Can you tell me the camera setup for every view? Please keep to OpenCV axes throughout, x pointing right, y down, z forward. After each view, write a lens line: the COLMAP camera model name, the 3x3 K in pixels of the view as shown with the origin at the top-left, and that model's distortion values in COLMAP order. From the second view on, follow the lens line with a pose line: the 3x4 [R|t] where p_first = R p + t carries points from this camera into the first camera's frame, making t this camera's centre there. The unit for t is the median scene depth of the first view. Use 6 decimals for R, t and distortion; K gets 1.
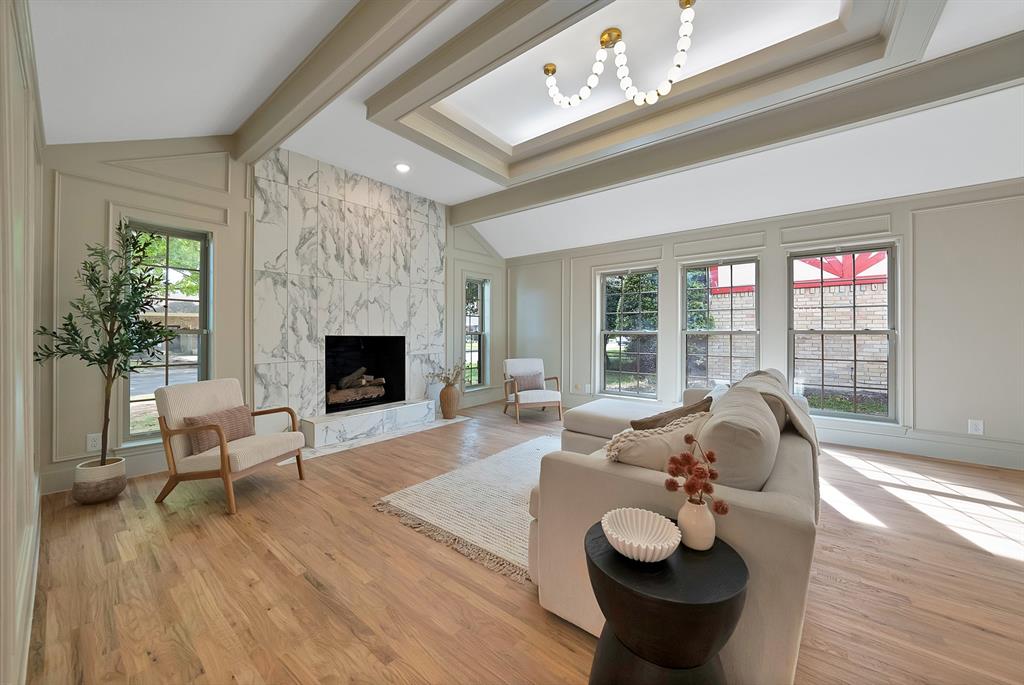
lens RADIAL K [[377.5, 0, 520.4], [0, 377.5, 324.5], [0, 0, 1]] dist [-0.015456, 0.004357]
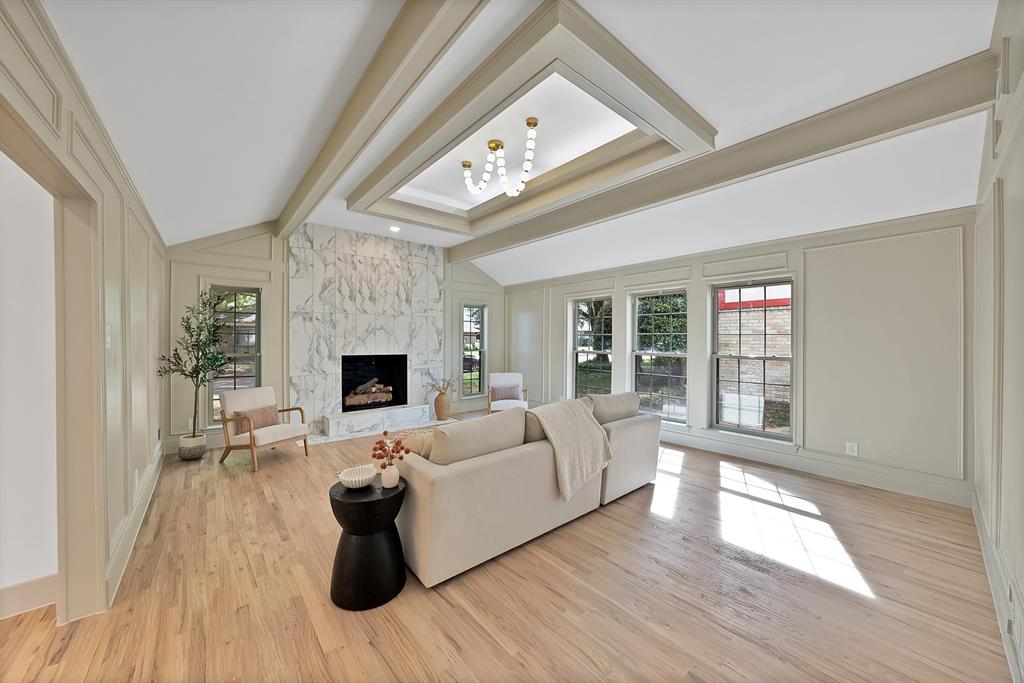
lens RADIAL K [[377.5, 0, 525.0], [0, 377.5, 331.7], [0, 0, 1]] dist [-0.015456, 0.004357]
pose [[0.980805, -0.001656, -0.194984, 0.481962], [0.003089, 0.999970, 0.007047, -0.077386], [0.194967, -0.007514, 0.980781, -0.255074]]
